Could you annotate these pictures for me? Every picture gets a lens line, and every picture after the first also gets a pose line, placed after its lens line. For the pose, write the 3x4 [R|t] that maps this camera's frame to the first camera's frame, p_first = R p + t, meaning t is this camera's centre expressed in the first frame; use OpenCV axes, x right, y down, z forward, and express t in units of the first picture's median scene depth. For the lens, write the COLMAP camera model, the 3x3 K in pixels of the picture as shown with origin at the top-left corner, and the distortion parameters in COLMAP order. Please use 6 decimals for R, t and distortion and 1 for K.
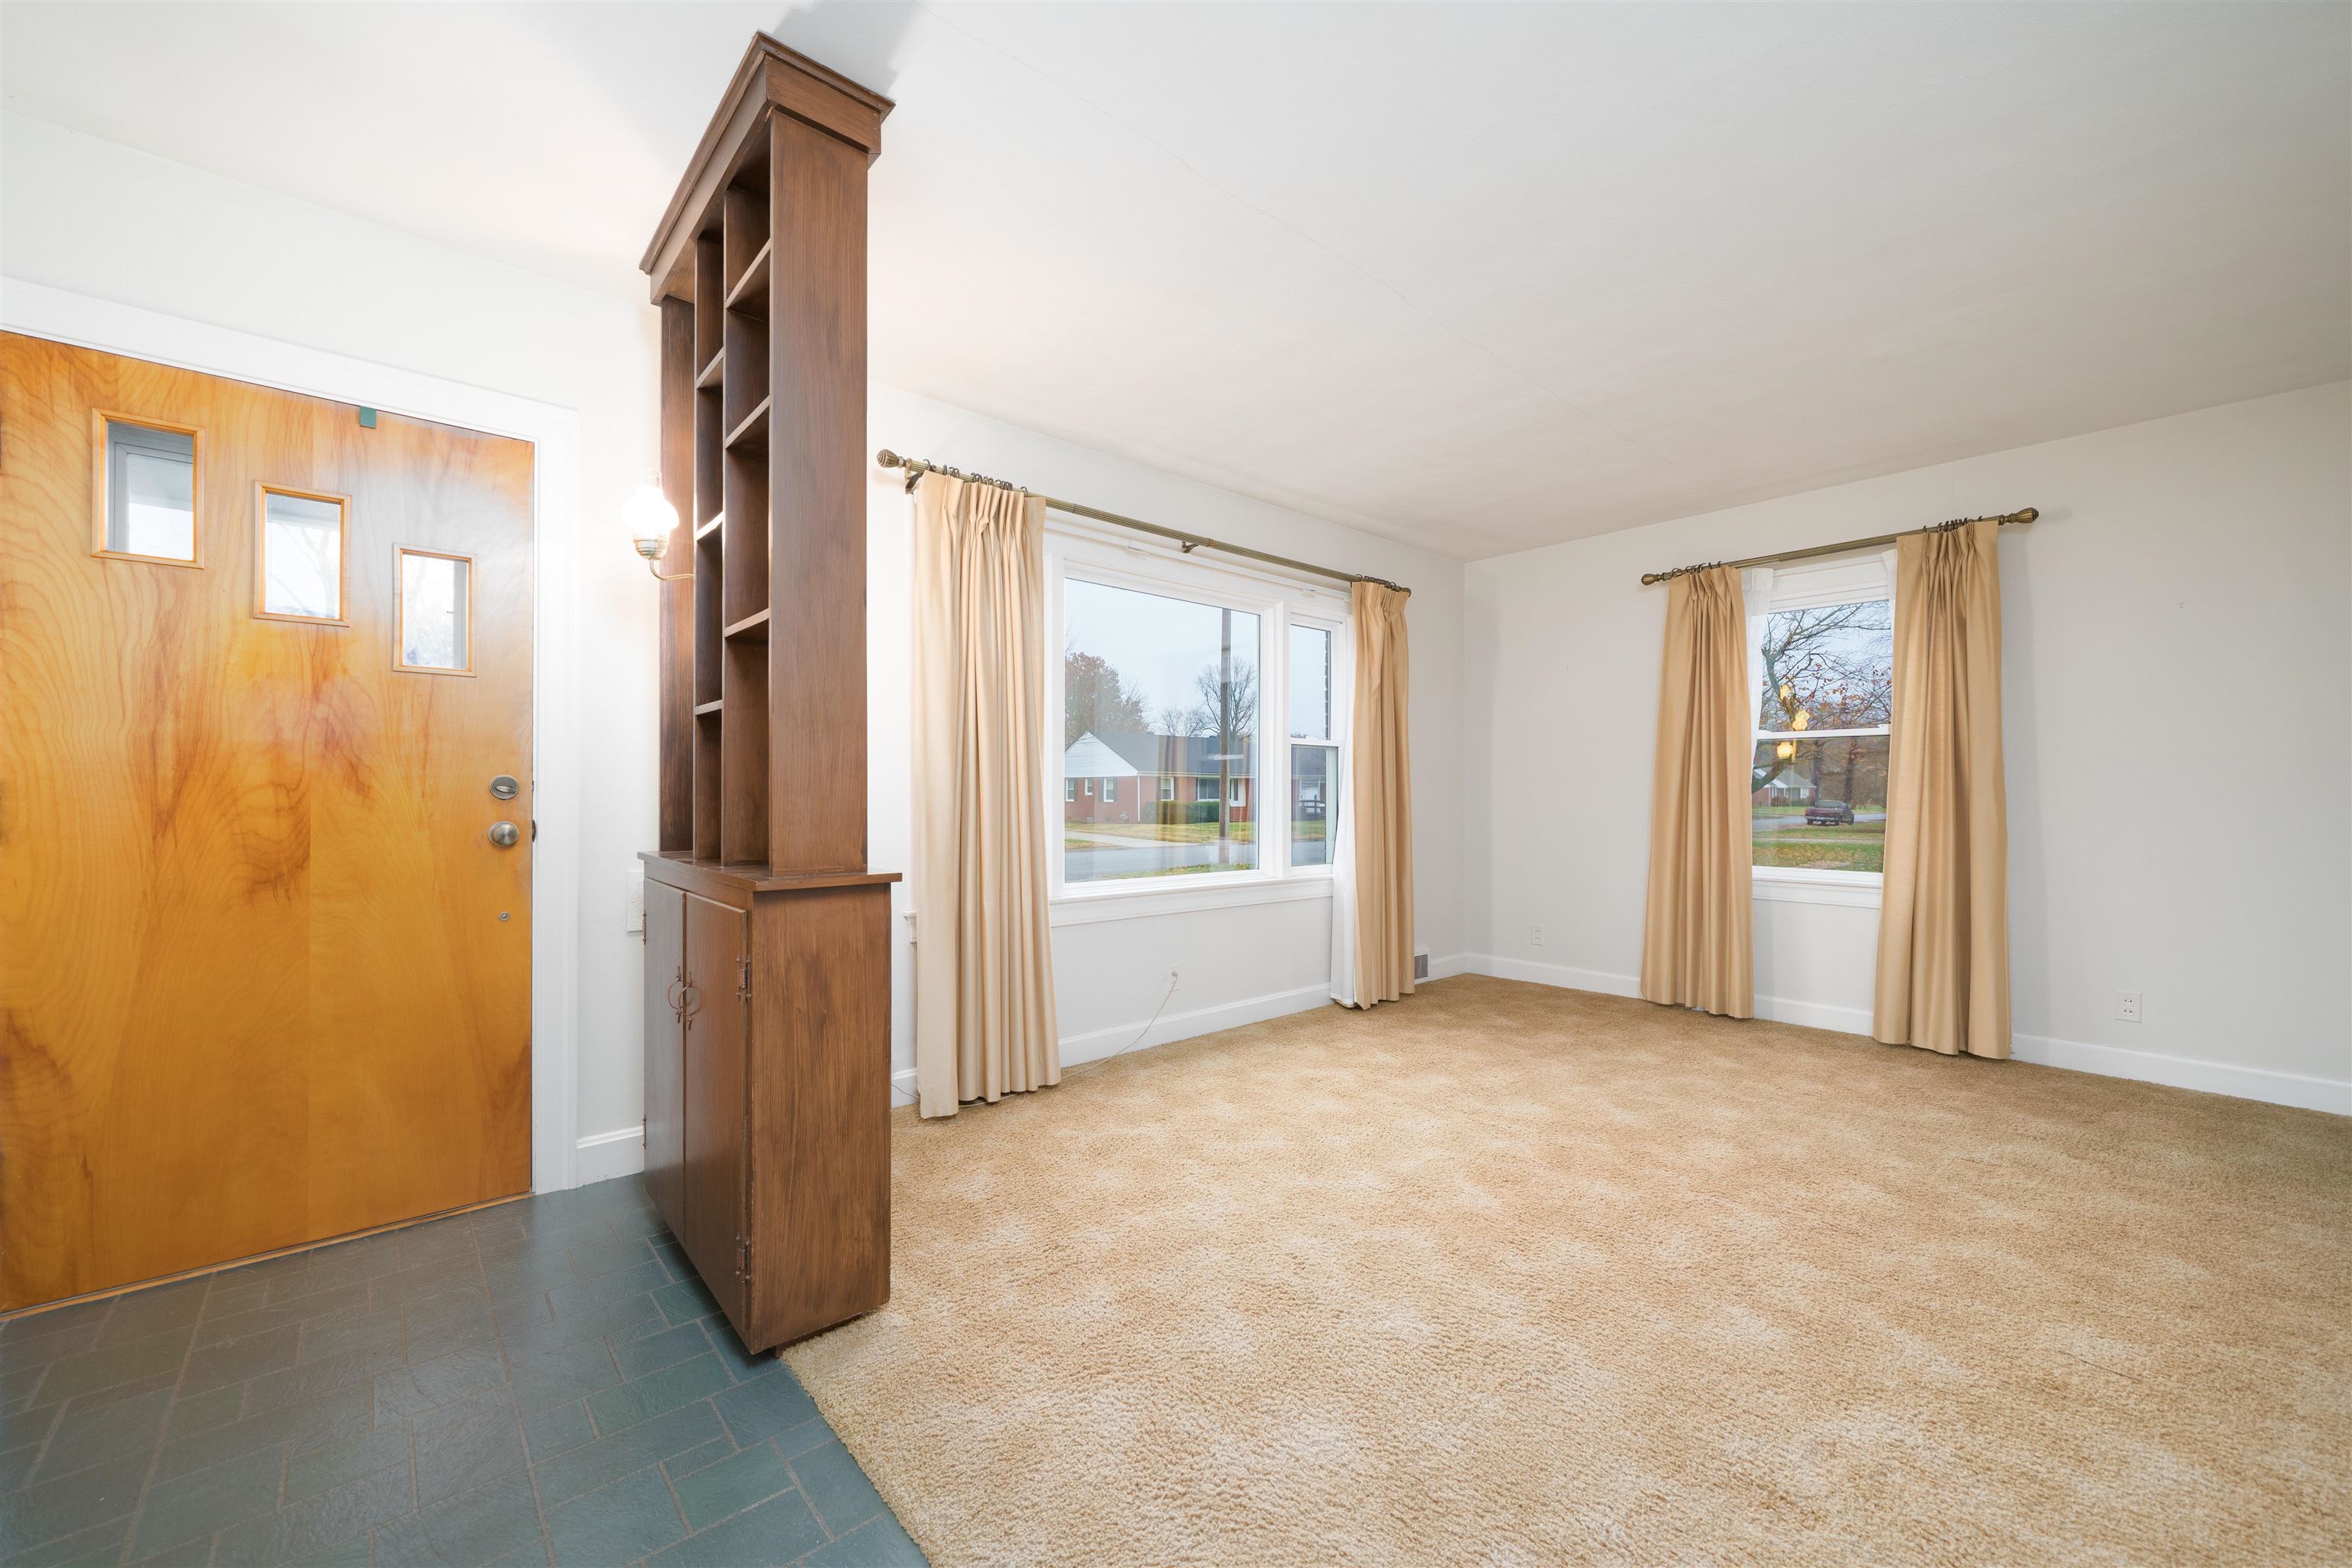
lens RADIAL K [[911.6, 0, 1165.7], [0, 911.6, 790.1], [0, 0, 1]] dist [-0.006220, -0.000190]
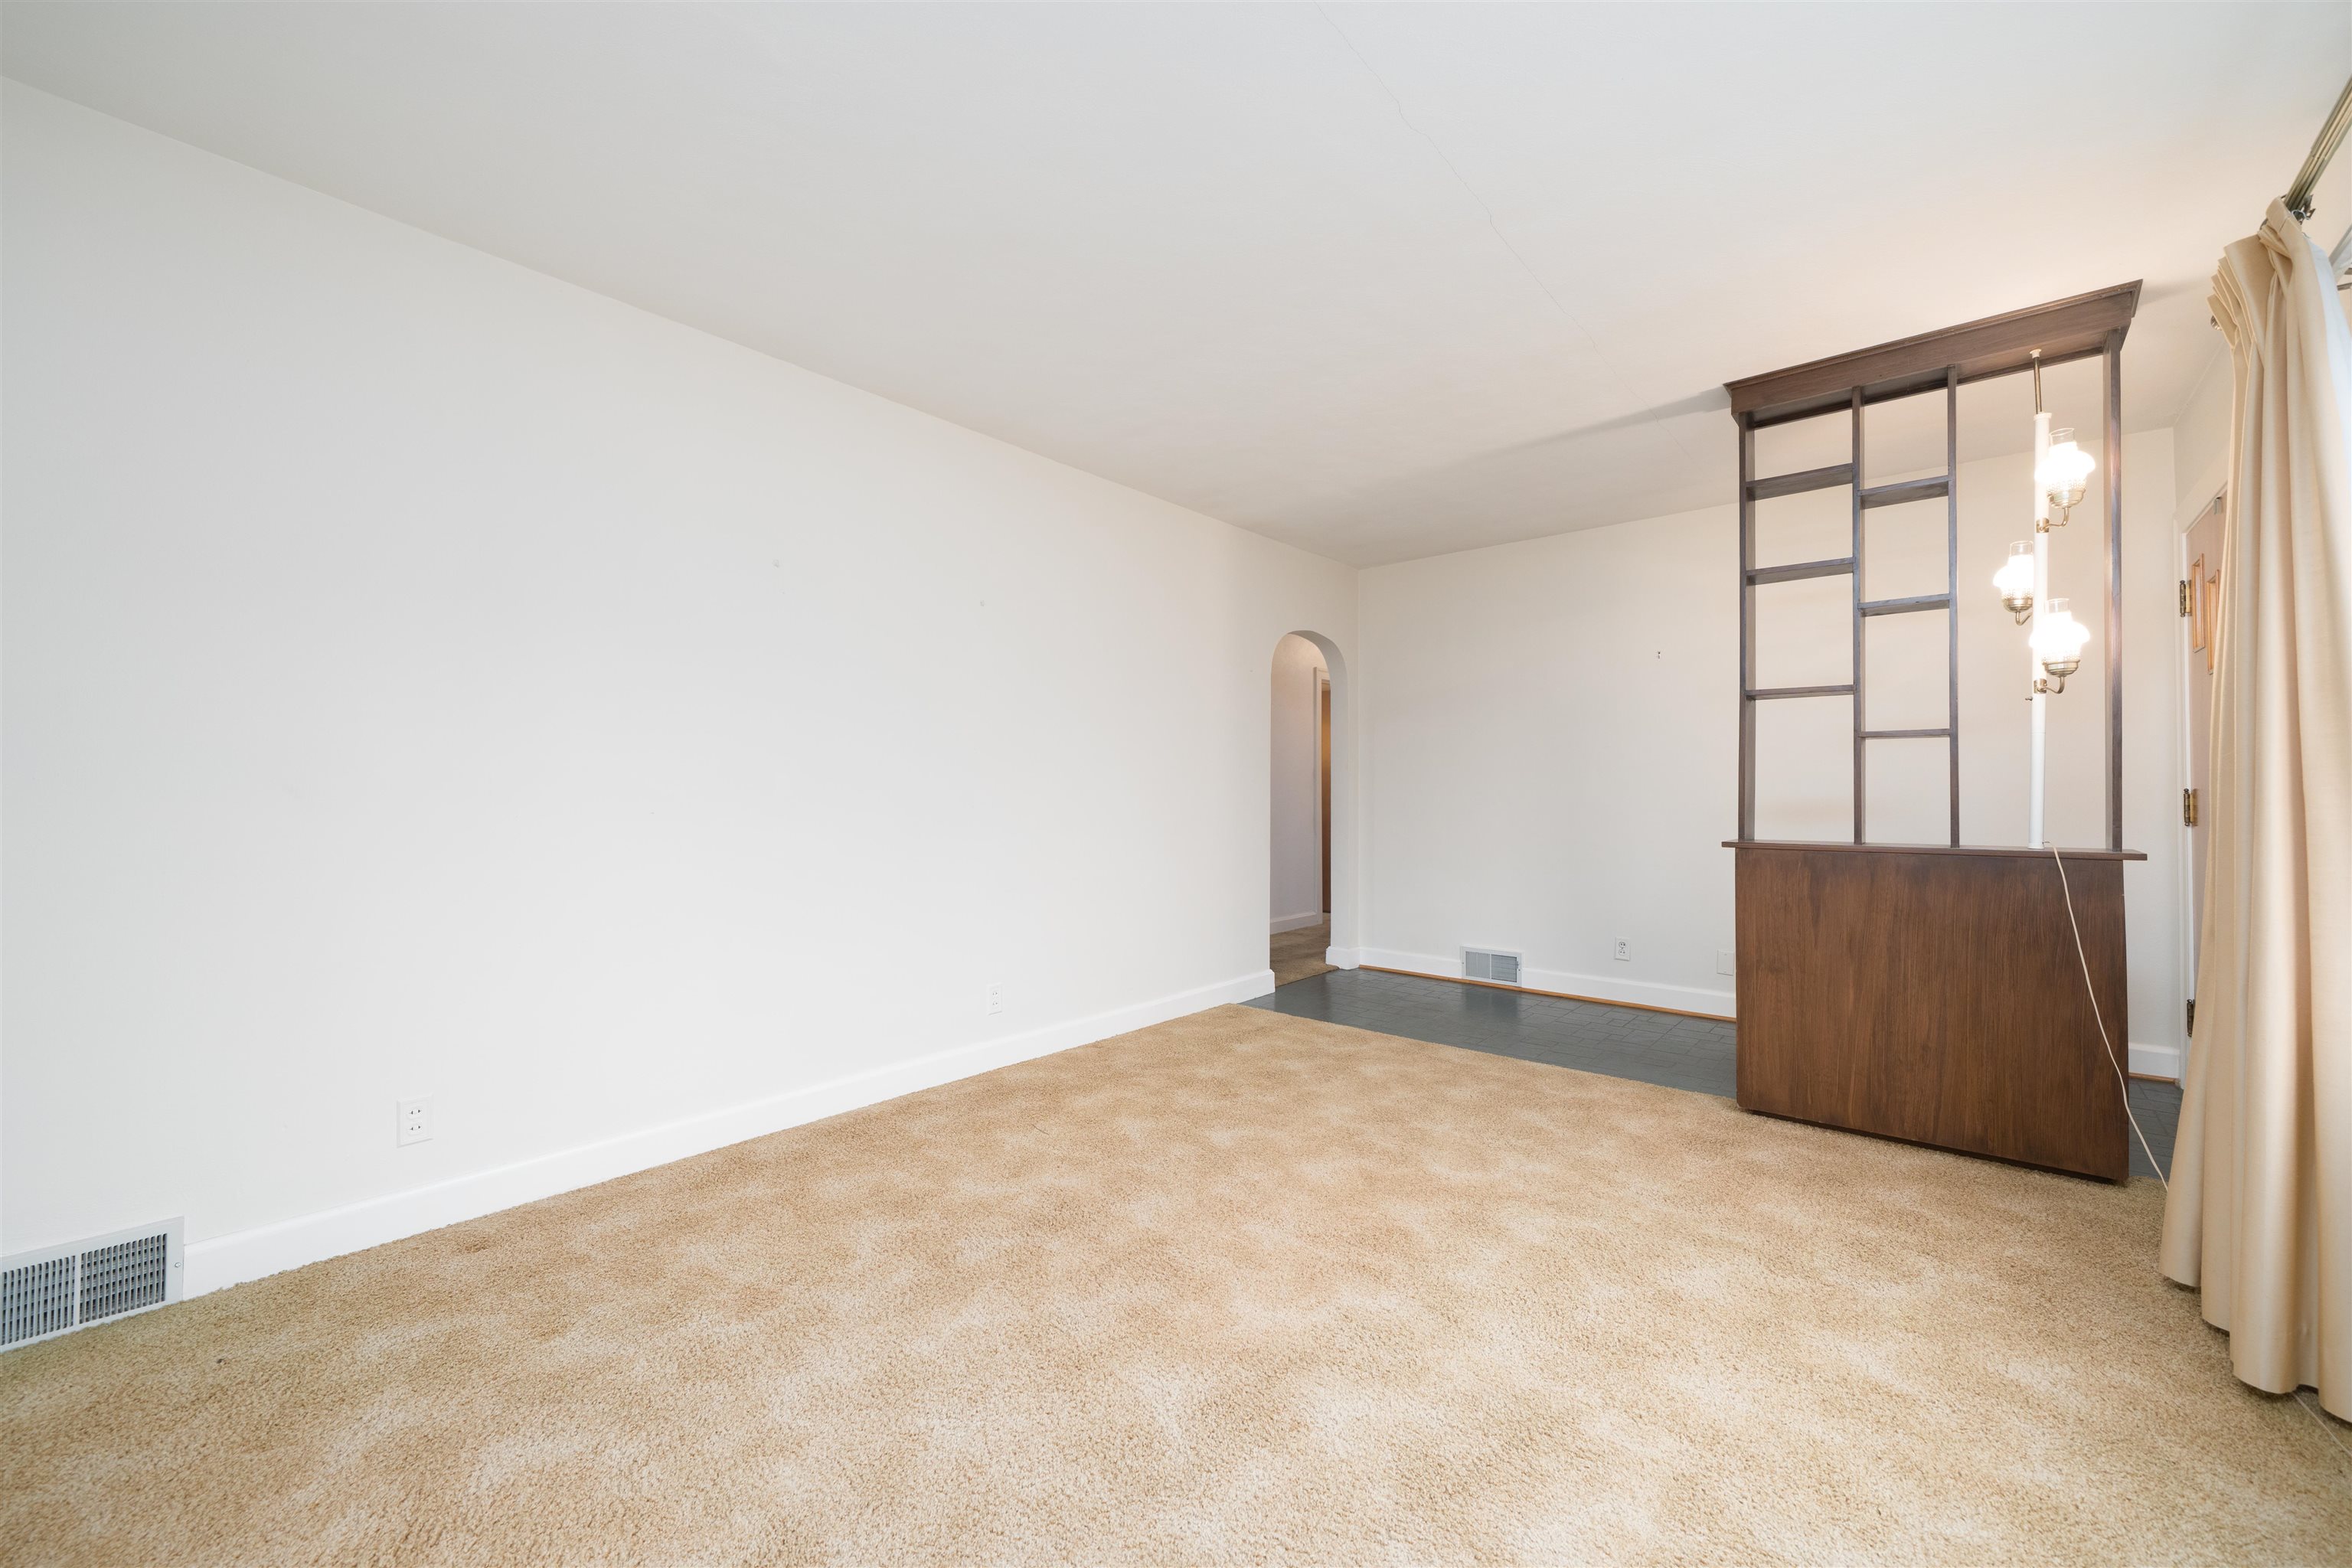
lens RADIAL K [[911.6, 0, 1165.7], [0, 911.6, 790.1], [0, 0, 1]] dist [-0.006220, -0.000190]
pose [[-0.991106, -0.005432, -0.132965, 0.690811], [-0.003674, 0.999903, -0.013462, 0.011498], [0.133026, -0.012854, -0.991029, 1.838673]]
